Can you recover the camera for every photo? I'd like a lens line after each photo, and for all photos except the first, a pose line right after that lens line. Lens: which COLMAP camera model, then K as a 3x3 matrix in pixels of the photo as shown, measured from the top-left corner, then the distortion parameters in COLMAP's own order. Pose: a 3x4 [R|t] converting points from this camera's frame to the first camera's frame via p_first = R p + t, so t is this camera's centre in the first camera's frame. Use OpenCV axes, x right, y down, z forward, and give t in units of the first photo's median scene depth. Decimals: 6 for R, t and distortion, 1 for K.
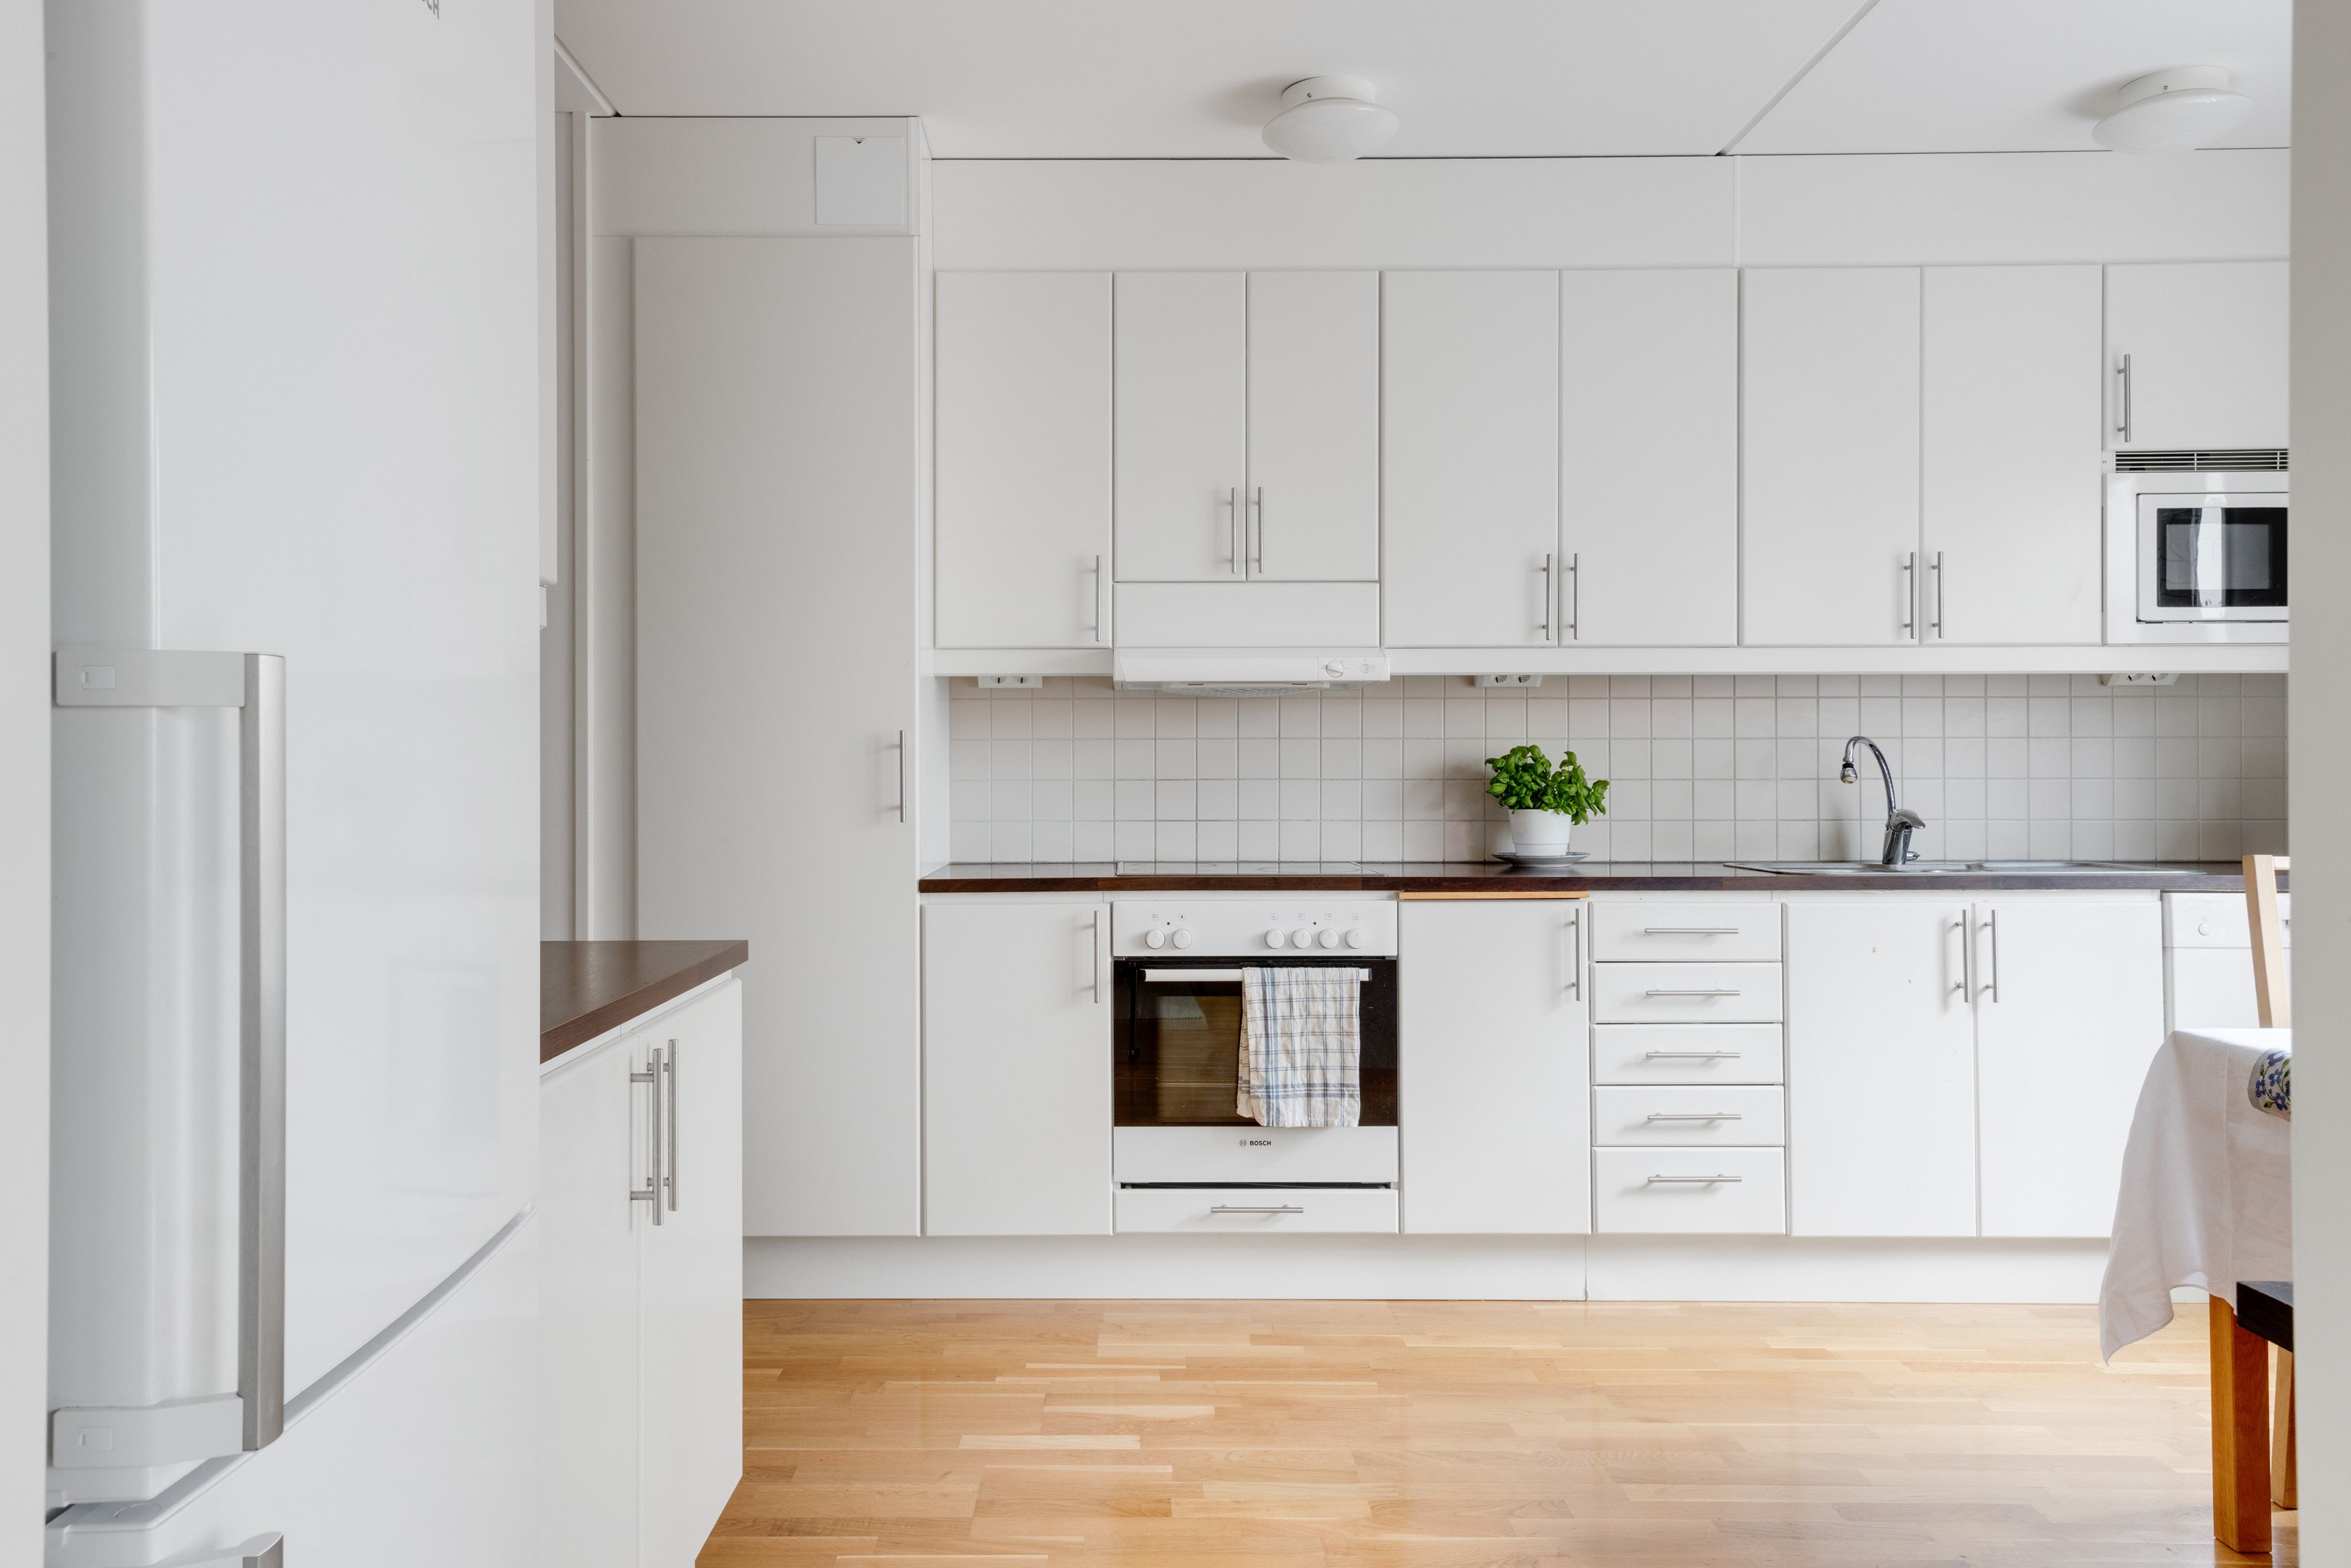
lens RADIAL K [[1805.3, 0, 1168.8], [0, 1805.3, 757.4], [0, 0, 1]] dist [0.074897, 0.000595]
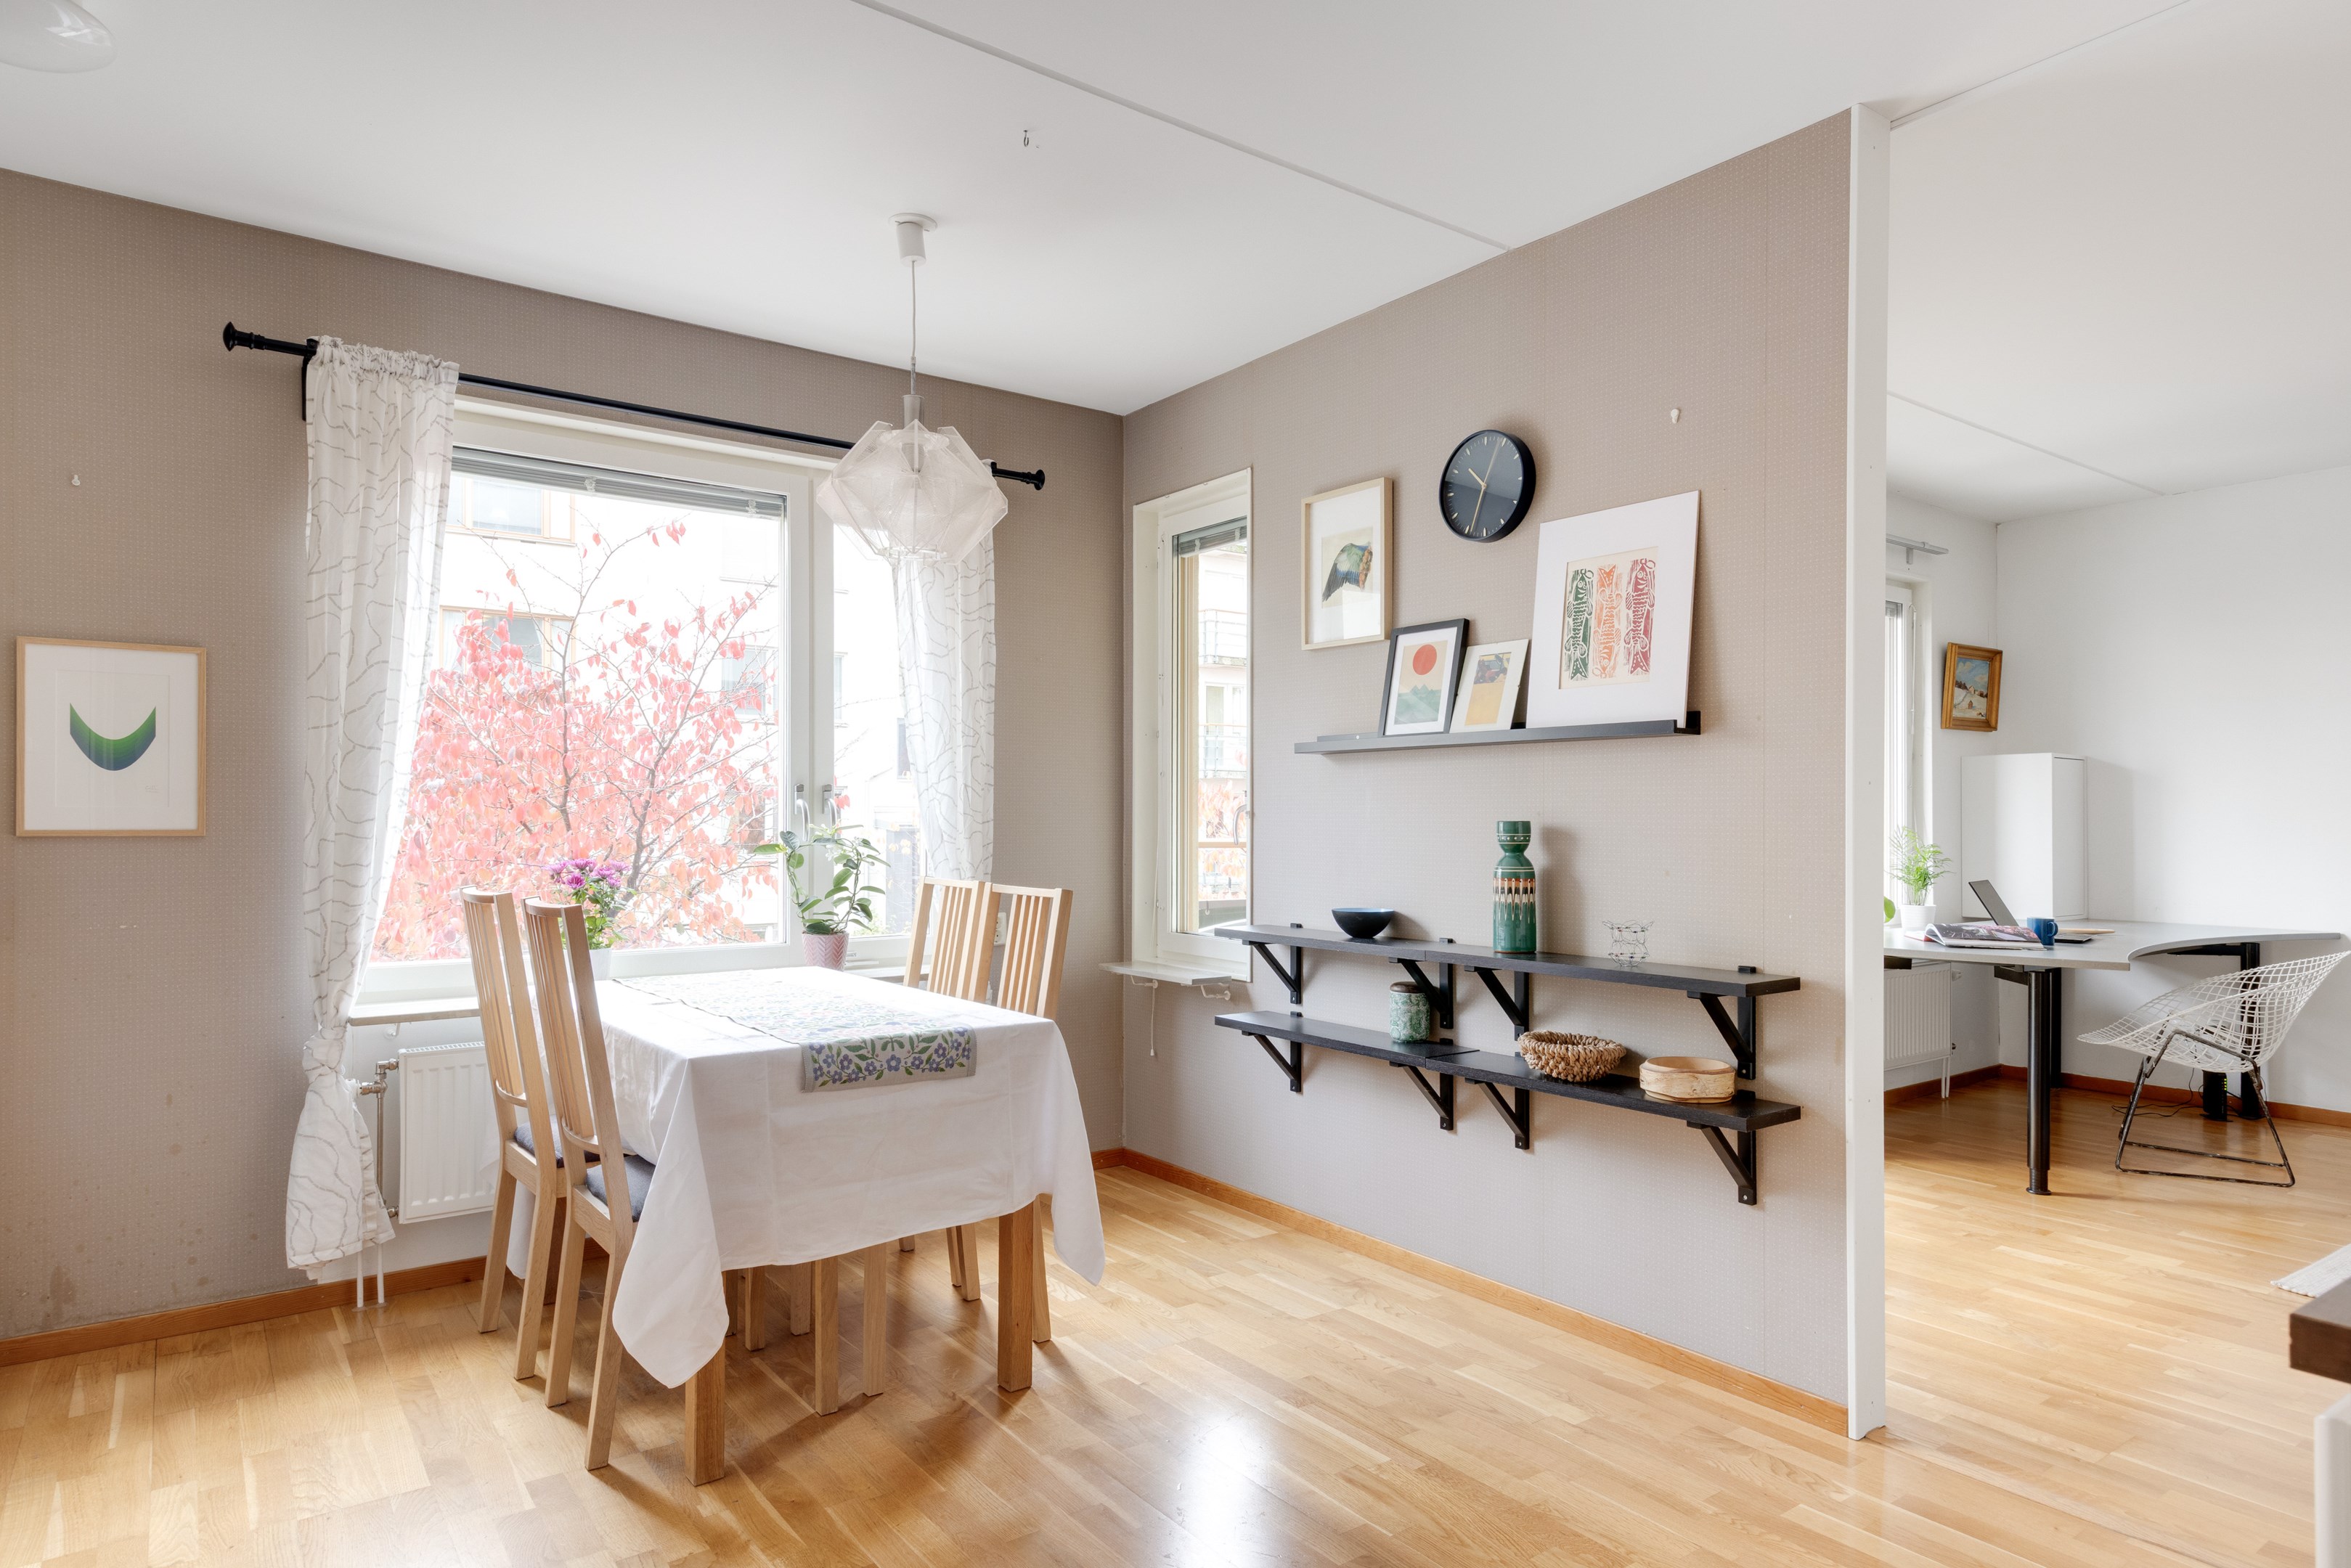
lens RADIAL K [[1350.2, 0, 1174.7], [0, 1350.2, 806.4], [0, 0, 1]] dist [0.005489, 0.000303]
pose [[-0.580539, 0.009076, 0.814182, -0.230123], [-0.005674, 0.999868, -0.015192, 0.003321], [-0.814212, -0.013439, -0.580412, 0.946313]]
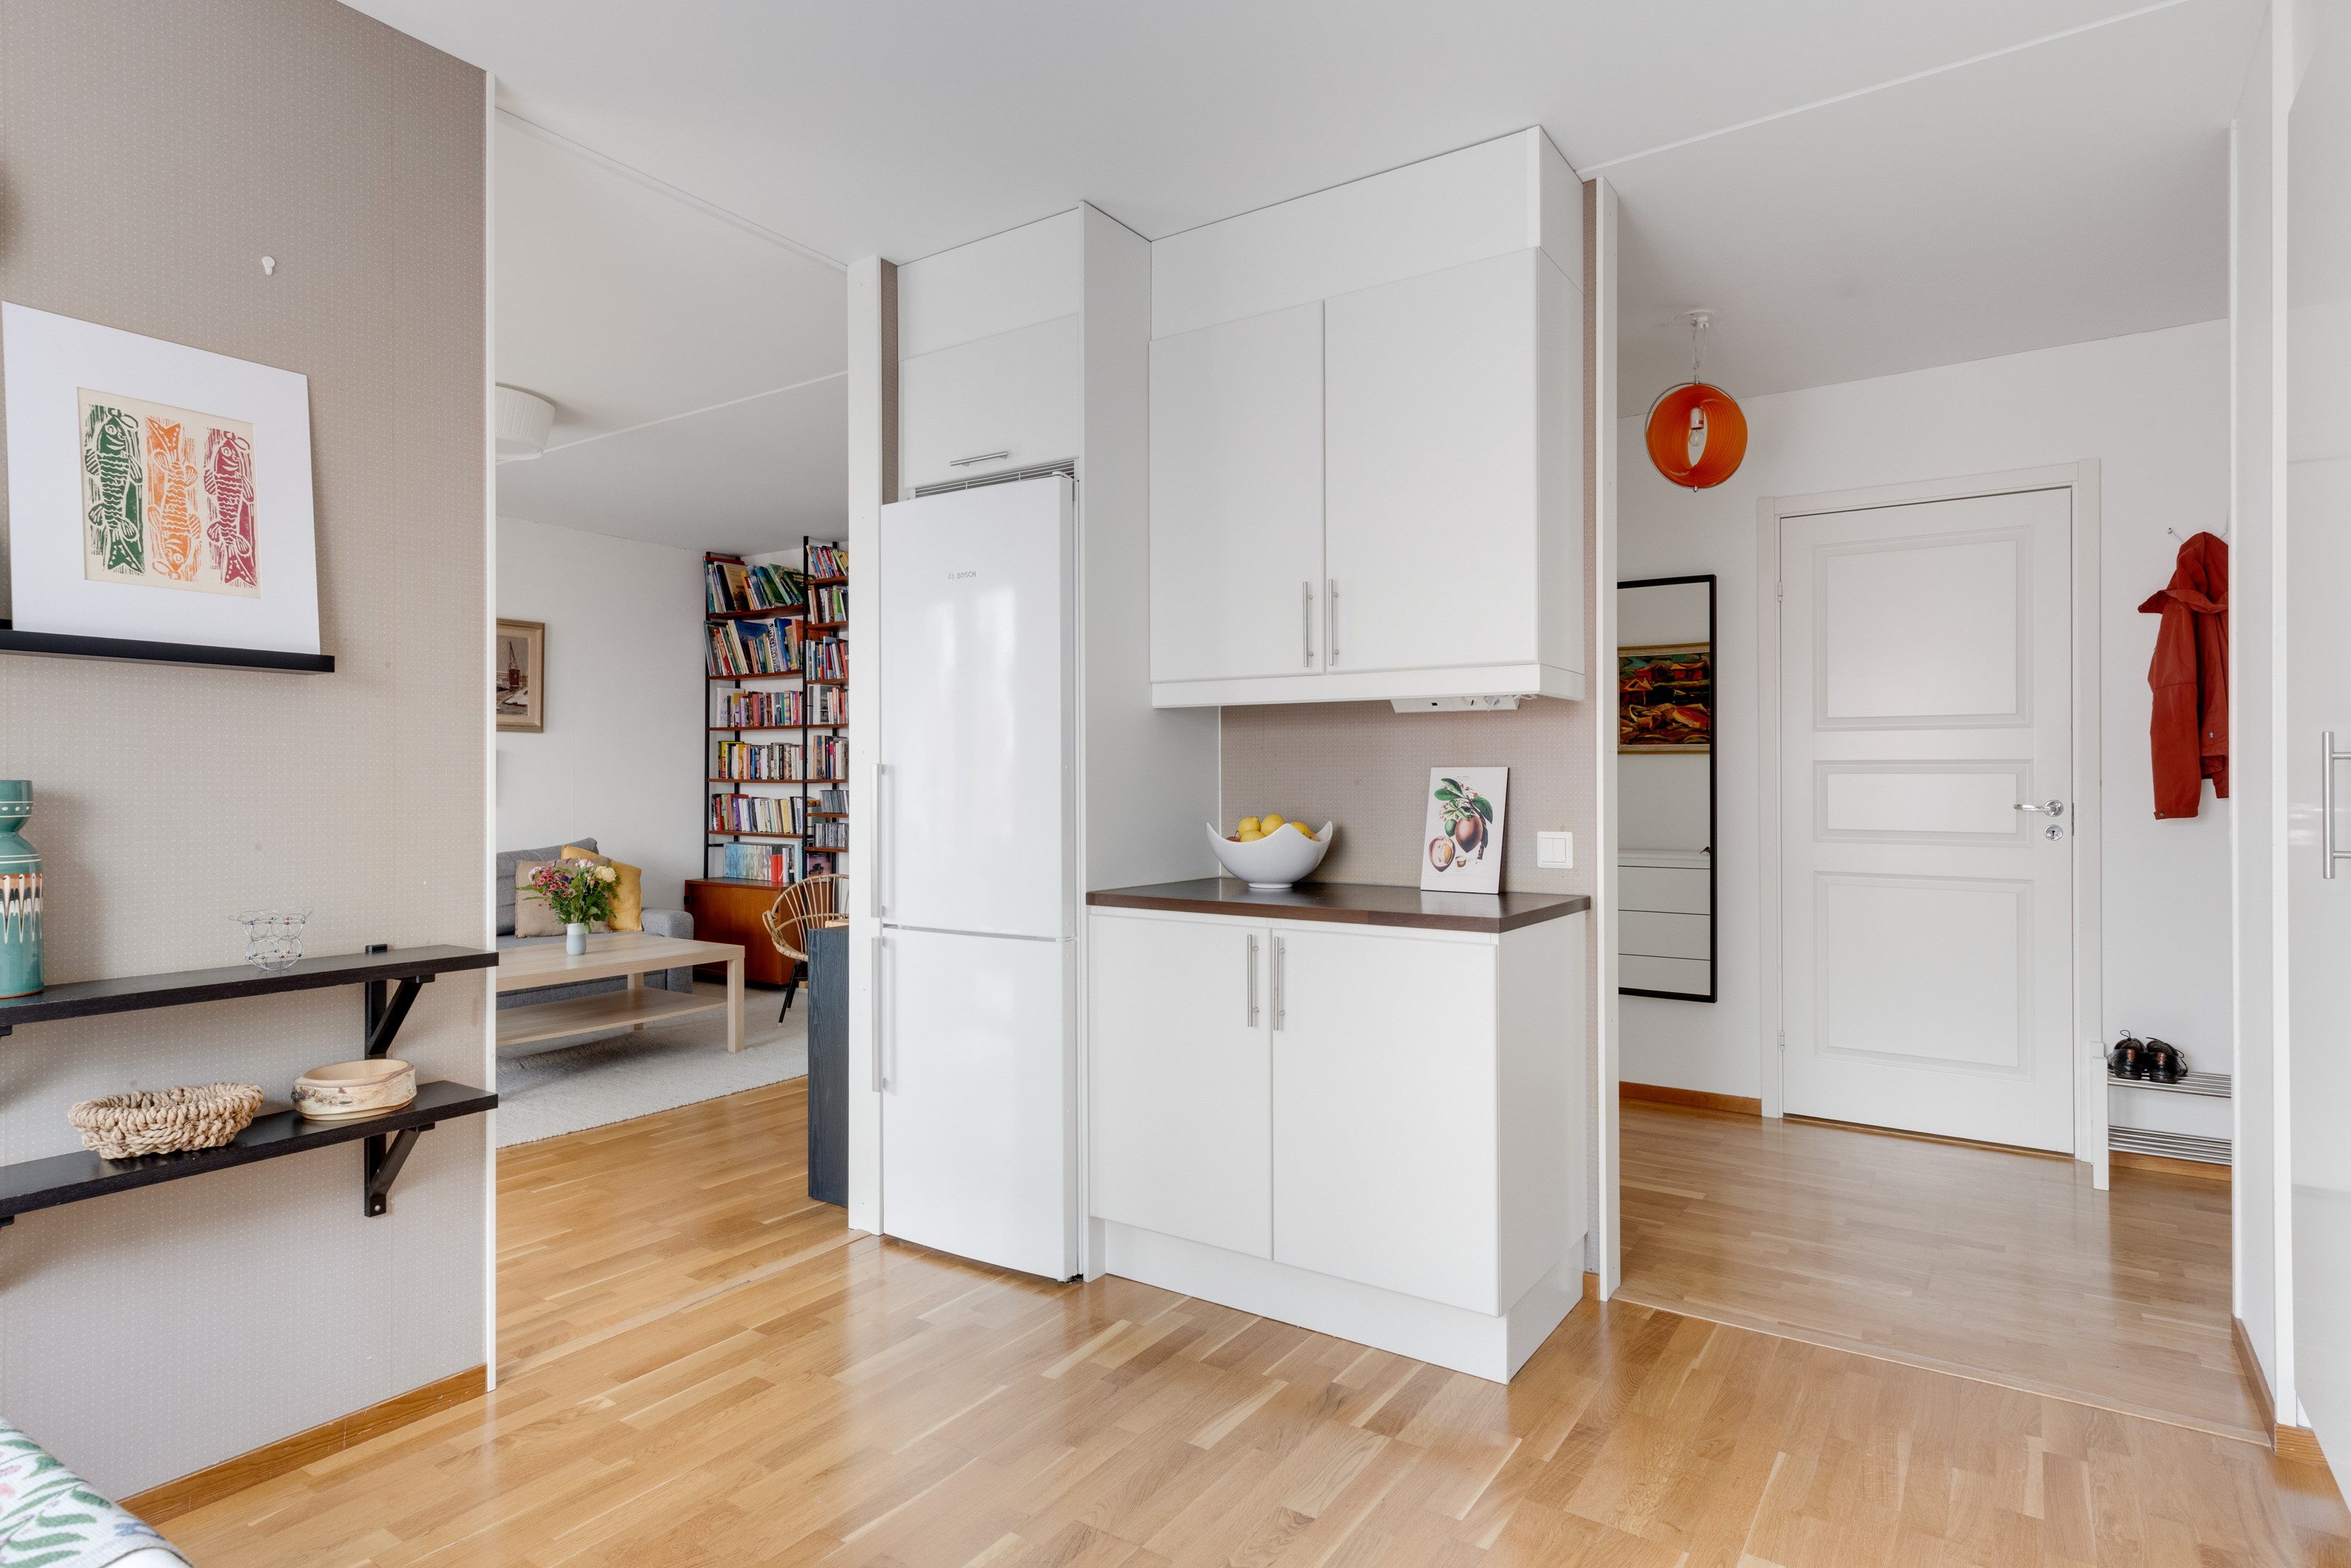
lens RADIAL K [[1245.2, 0, 1175.5], [0, 1245.2, 784.0], [0, 0, 1]] dist [-0.027483, 0.000746]
pose [[-0.569478, 0.009174, -0.821955, 0.466269], [0.012076, 0.999923, 0.002794, 0.003706], [0.821918, -0.008335, -0.569545, 0.914524]]
